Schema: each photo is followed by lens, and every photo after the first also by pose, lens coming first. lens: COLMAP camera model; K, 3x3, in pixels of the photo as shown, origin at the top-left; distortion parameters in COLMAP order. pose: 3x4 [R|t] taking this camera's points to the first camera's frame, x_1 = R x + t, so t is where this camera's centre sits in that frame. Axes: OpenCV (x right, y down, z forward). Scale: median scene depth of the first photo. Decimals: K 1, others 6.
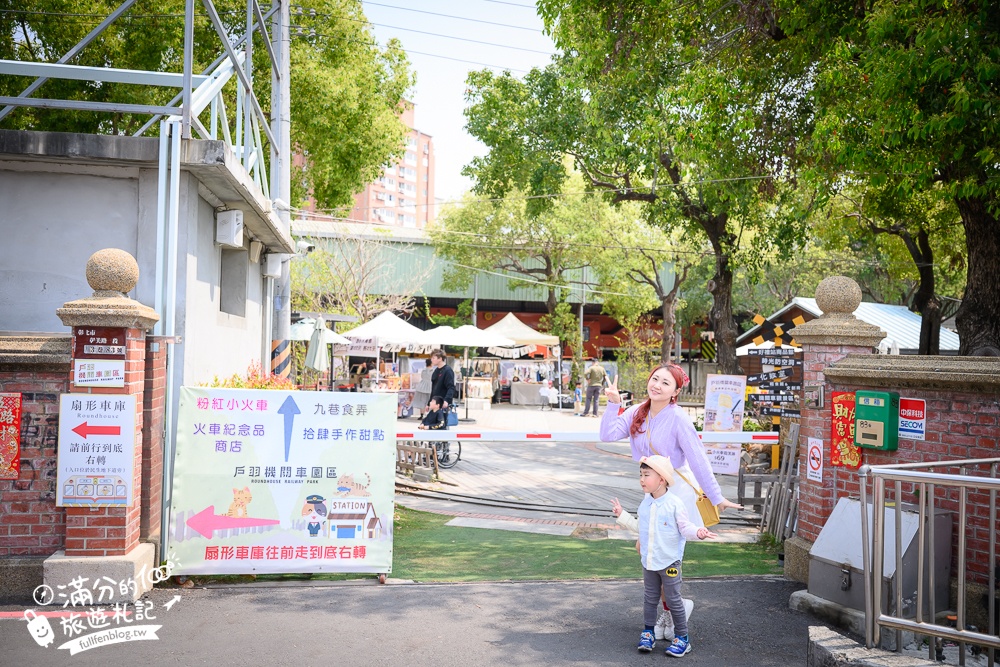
lens RADIAL K [[898.0, 0, 500.2], [0, 898.0, 335.0], [0, 0, 1]] dist [-0.002466, -0.000186]
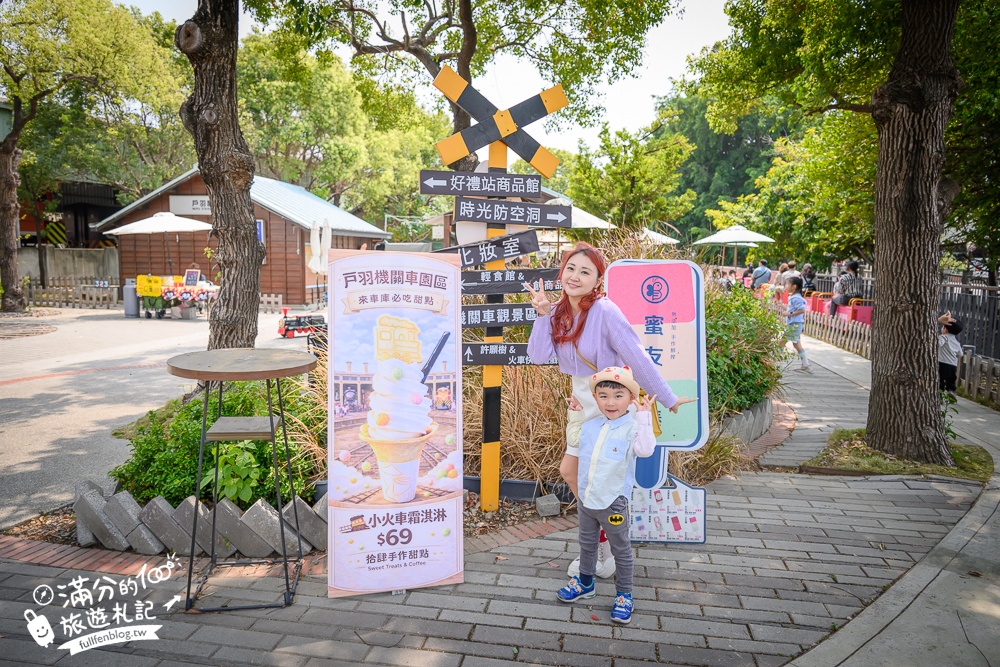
lens RADIAL K [[678.4, 0, 501.1], [0, 678.4, 333.0], [0, 0, 1]] dist [0.005024, 0.002444]
pose [[0.671298, -0.096815, 0.734837, 0.109723], [-0.014208, 0.989569, 0.143355, 0.038463], [-0.741051, -0.106674, 0.662921, 0.819696]]
